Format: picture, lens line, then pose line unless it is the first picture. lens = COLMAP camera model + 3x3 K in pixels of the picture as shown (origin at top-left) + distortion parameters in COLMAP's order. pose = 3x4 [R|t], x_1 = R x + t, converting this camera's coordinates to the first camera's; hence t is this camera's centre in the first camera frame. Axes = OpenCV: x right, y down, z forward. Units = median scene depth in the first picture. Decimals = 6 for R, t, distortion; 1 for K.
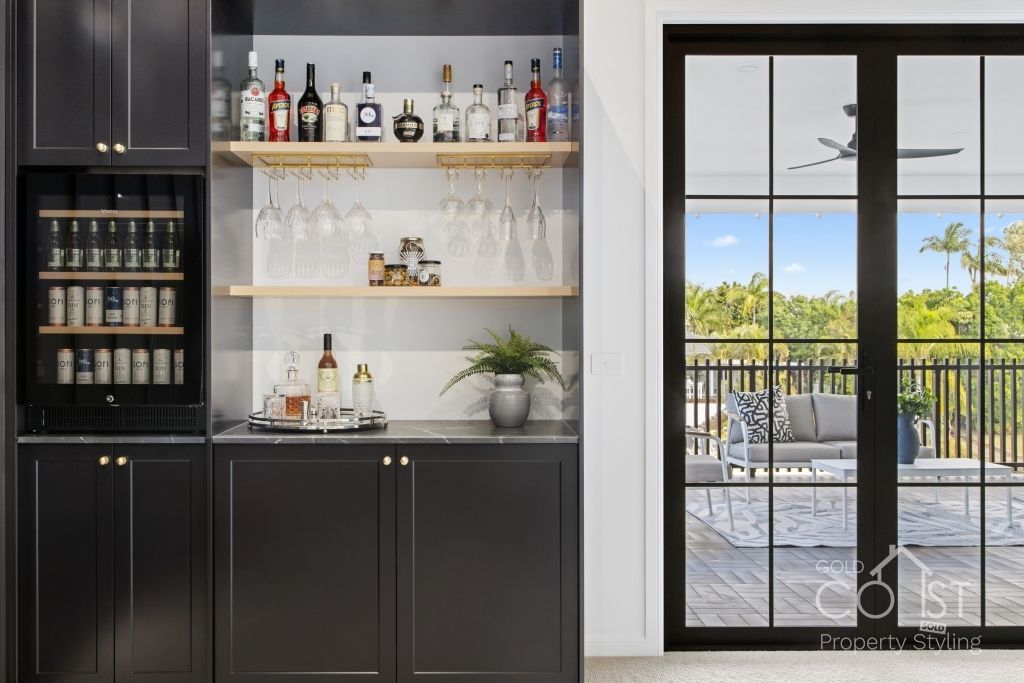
lens RADIAL K [[1404.6, 0, 512.6], [0, 1404.6, 305.1], [0, 0, 1]] dist [0.020346, 0.008148]
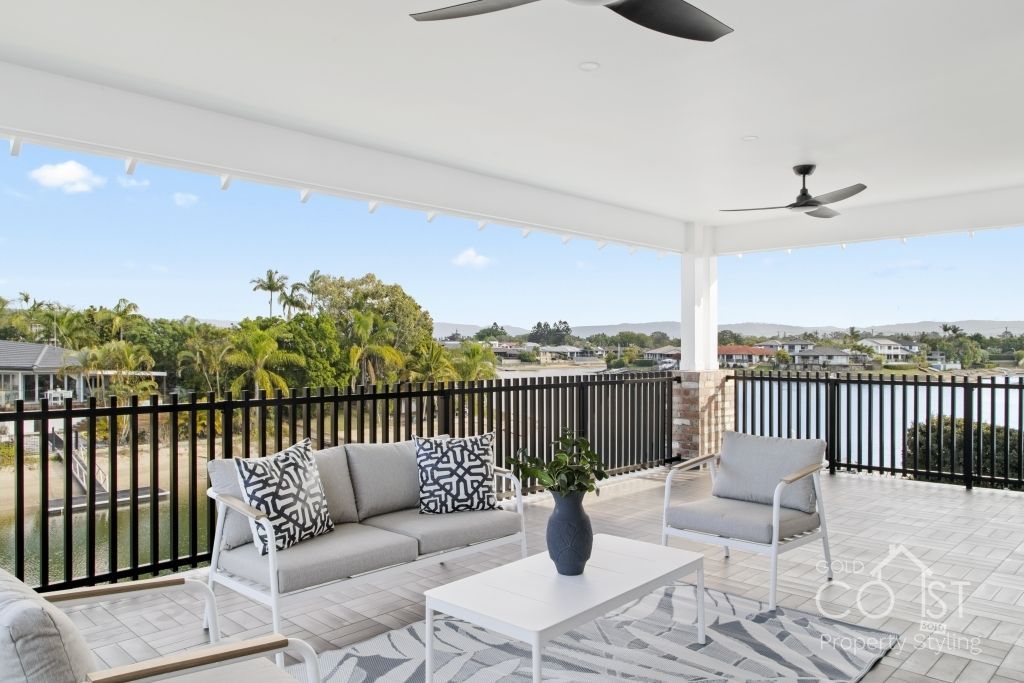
lens RADIAL K [[674.5, 0, 512.0], [0, 674.5, 341.5], [0, 0, 1]] dist [-0.034760, -0.002252]
pose [[0.732683, 0.010231, 0.680493, 0.027391], [-0.018196, 0.999824, 0.004561, 0.005525], [-0.680327, -0.015724, 0.732740, 0.352437]]
